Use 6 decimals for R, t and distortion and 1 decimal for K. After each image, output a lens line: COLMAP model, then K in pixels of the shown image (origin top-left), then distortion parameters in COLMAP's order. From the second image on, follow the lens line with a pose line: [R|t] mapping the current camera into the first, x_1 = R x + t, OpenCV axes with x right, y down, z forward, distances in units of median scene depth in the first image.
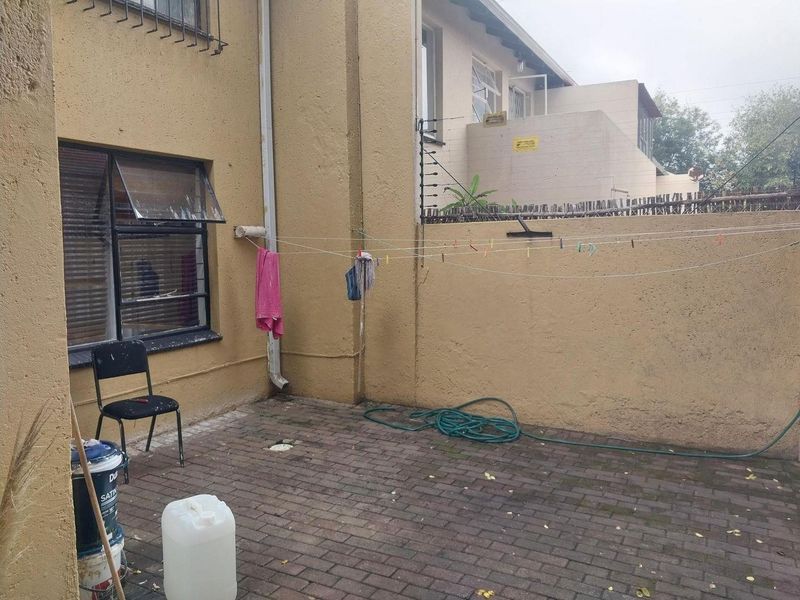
lens RADIAL K [[627.0, 0, 387.7], [0, 627.0, 294.9], [0, 0, 1]] dist [0.014395, -0.011770]
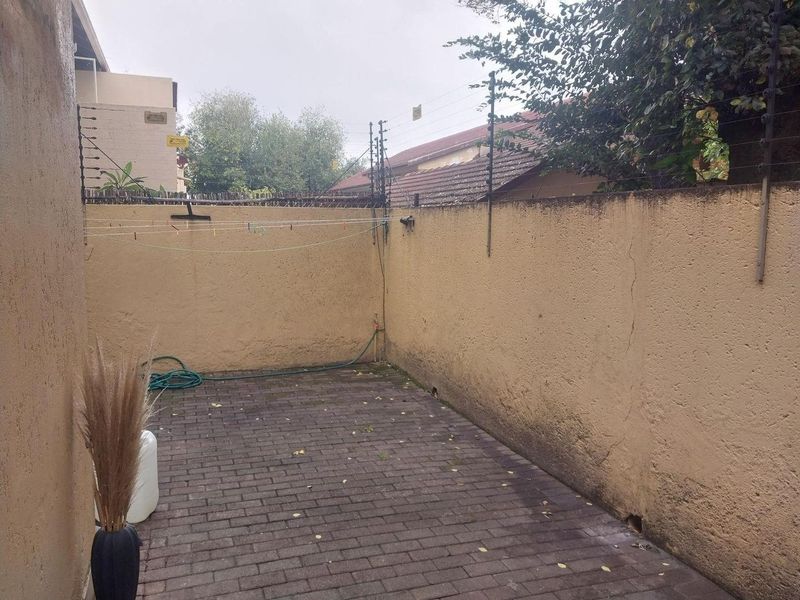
lens RADIAL K [[627.0, 0, 387.7], [0, 627.0, 294.9], [0, 0, 1]] dist [0.014395, -0.011770]
pose [[0.678279, -0.061696, 0.732210, -0.434484], [0.038066, 0.998081, 0.048836, 0.009236], [-0.733818, -0.005252, 0.679326, -0.115775]]
